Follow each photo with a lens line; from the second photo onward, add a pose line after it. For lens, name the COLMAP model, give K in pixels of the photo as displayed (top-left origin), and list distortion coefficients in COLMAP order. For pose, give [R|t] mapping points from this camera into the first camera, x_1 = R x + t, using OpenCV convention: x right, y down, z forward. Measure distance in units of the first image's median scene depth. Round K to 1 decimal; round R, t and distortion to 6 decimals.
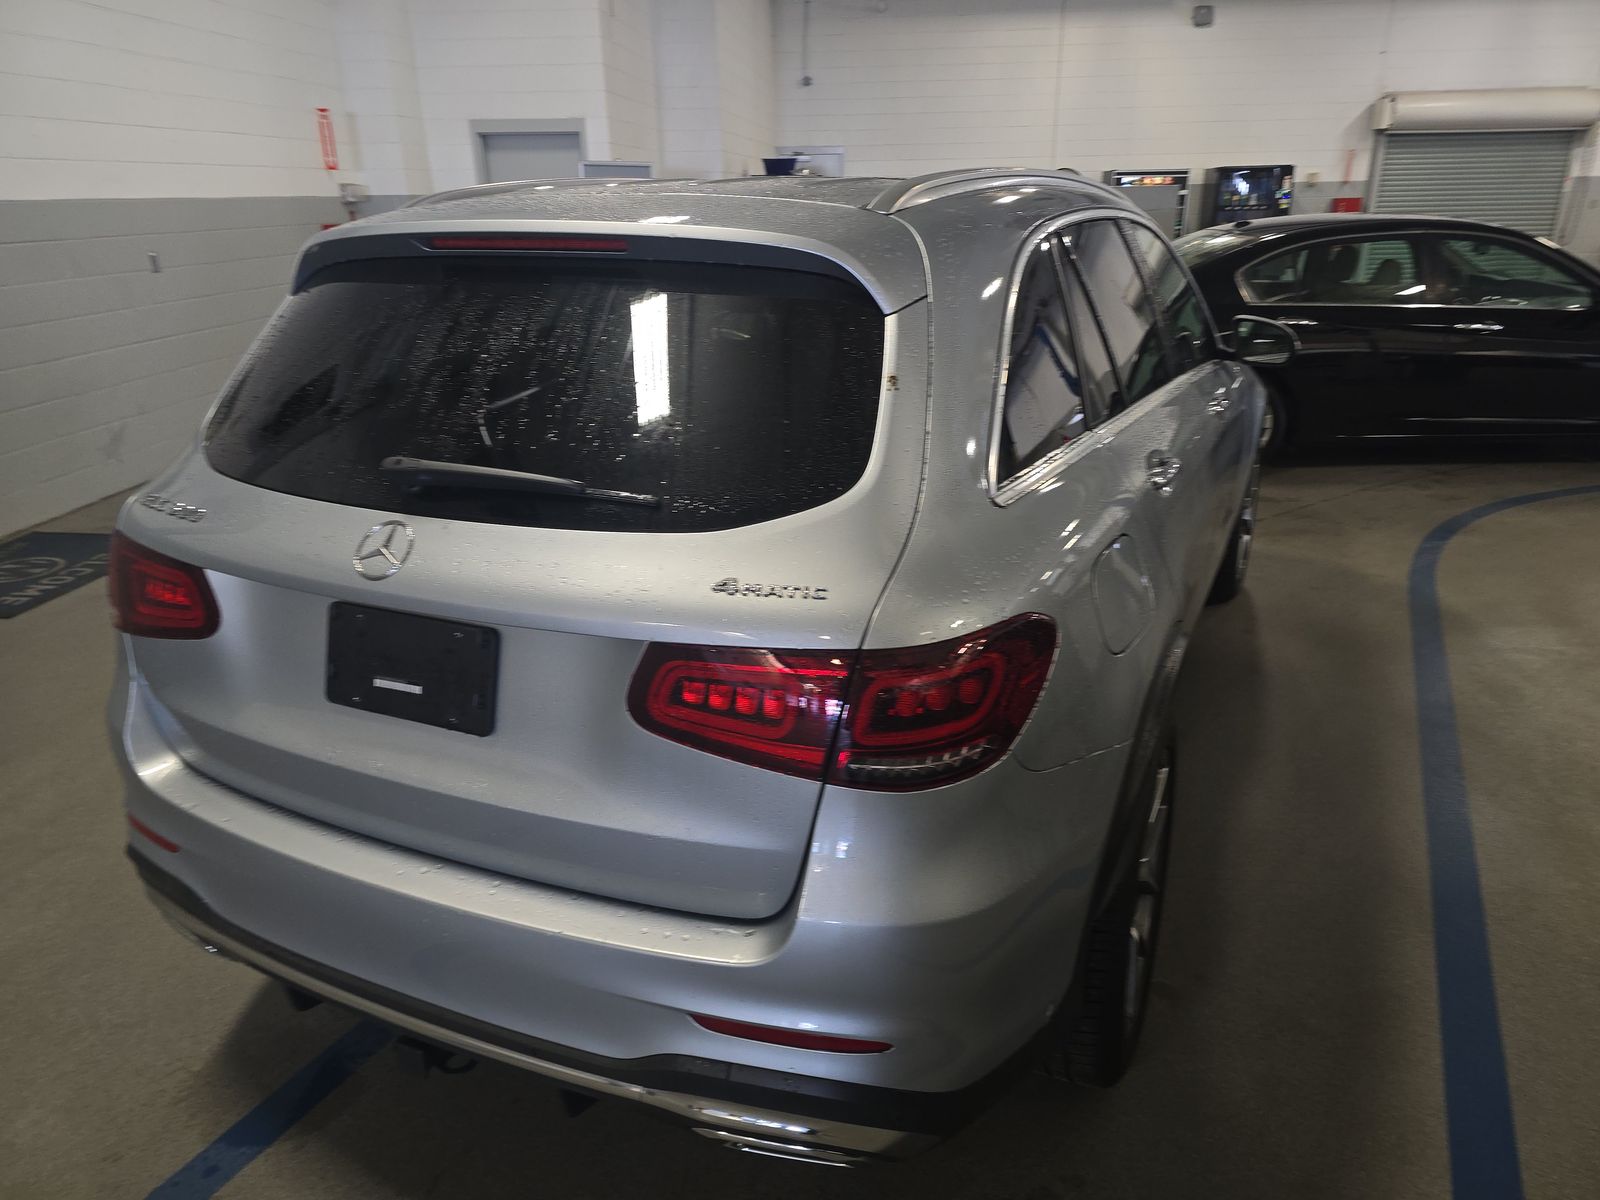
lens RADIAL K [[1093.6, 0, 784.2], [0, 1093.6, 596.3], [0, 0, 1]] dist [0.048386, -0.026460]
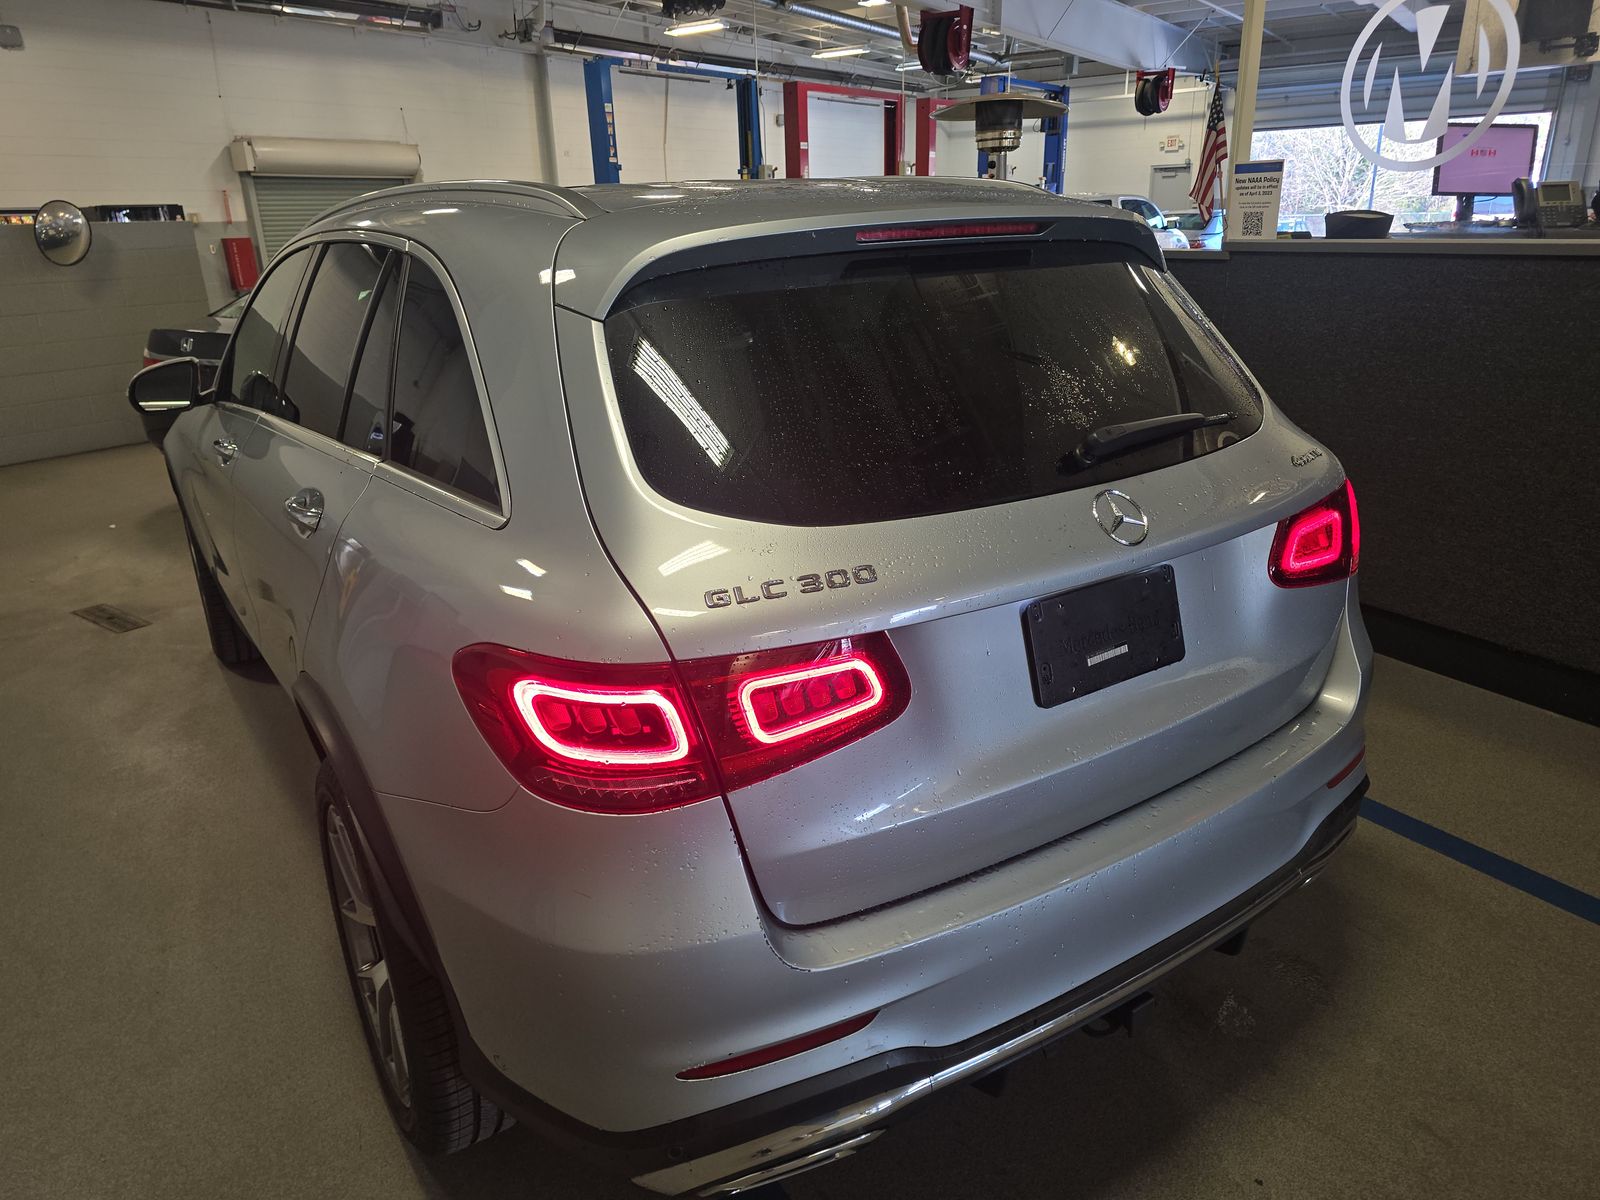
lens RADIAL K [[1081.6, 0, 809.5], [0, 1081.6, 618.9], [0, 0, 1]] dist [0.046855, -0.032212]
pose [[0.513353, -0.304159, 0.802469, -0.138253], [0.316286, 0.936317, 0.152558, -0.020641], [-0.797767, 0.175494, 0.576862, 0.067693]]
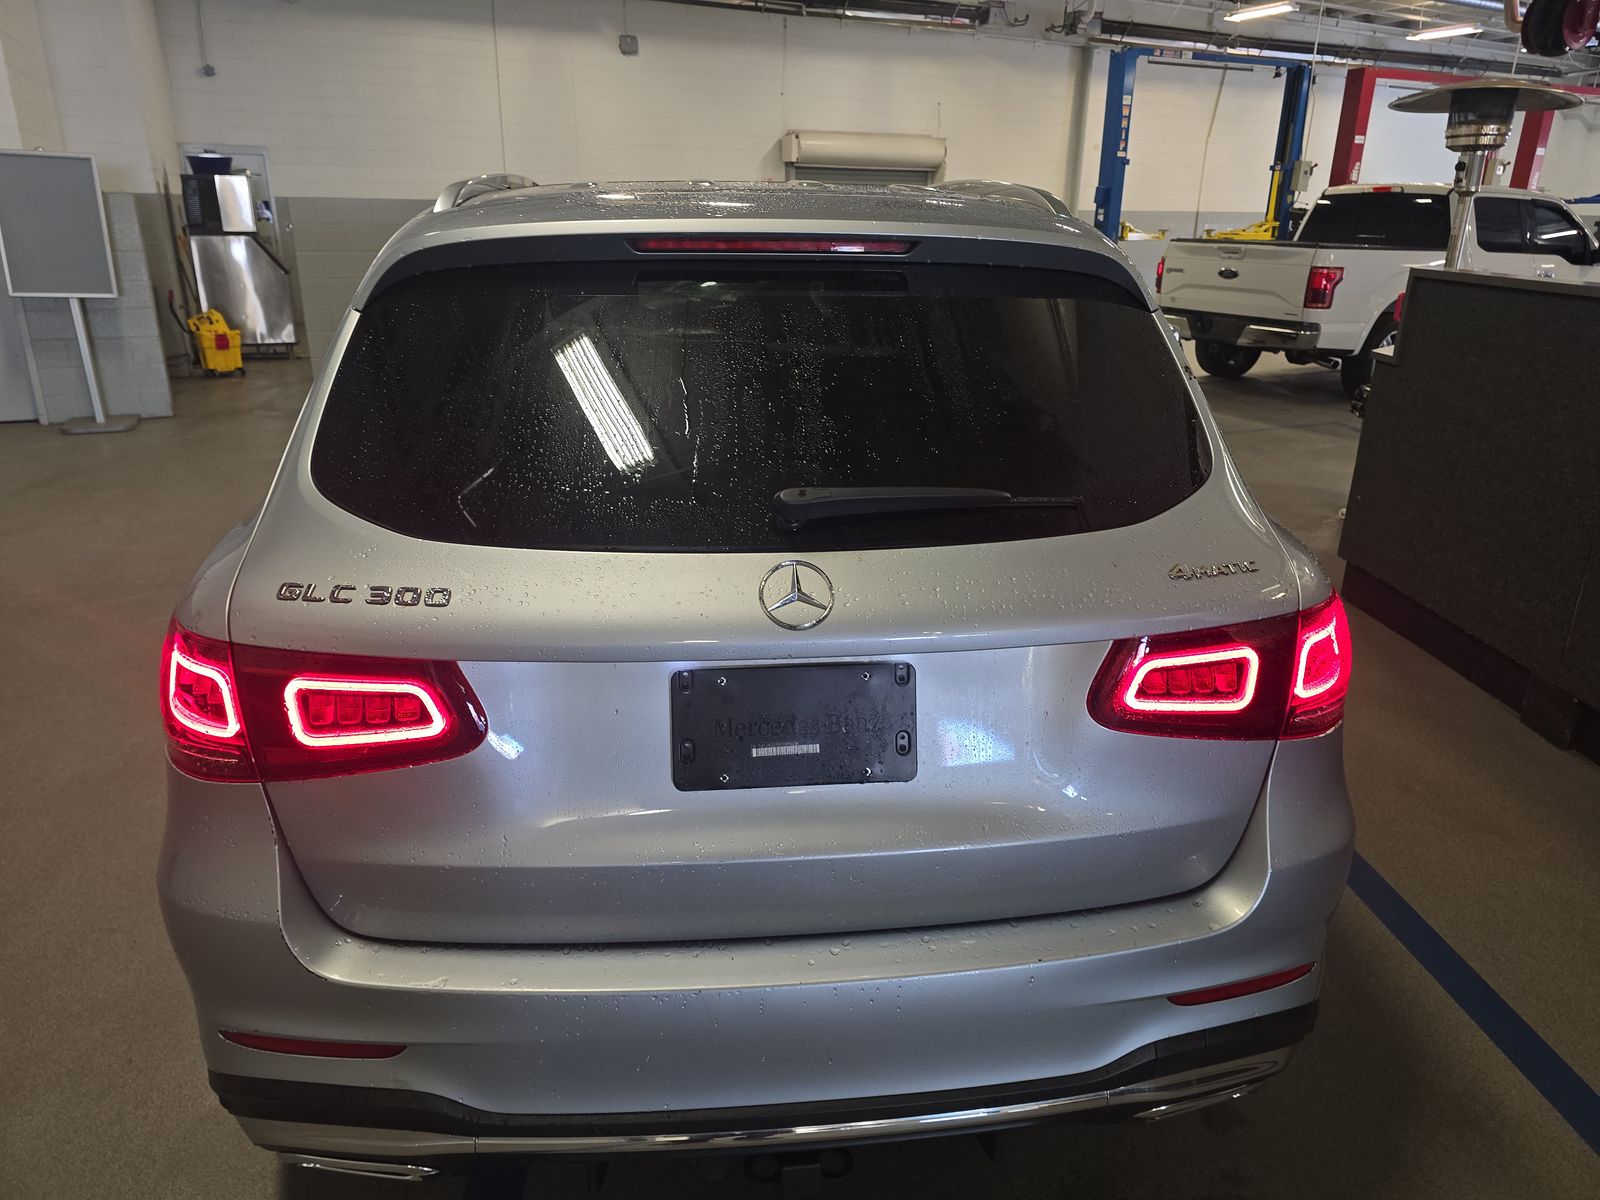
lens RADIAL K [[1081.6, 0, 809.5], [0, 1081.6, 618.9], [0, 0, 1]] dist [0.046855, -0.032212]
pose [[0.854855, -0.163779, 0.492341, -0.079753], [0.159845, 0.985854, 0.050409, -0.006847], [-0.493632, 0.035606, 0.868942, 0.026105]]
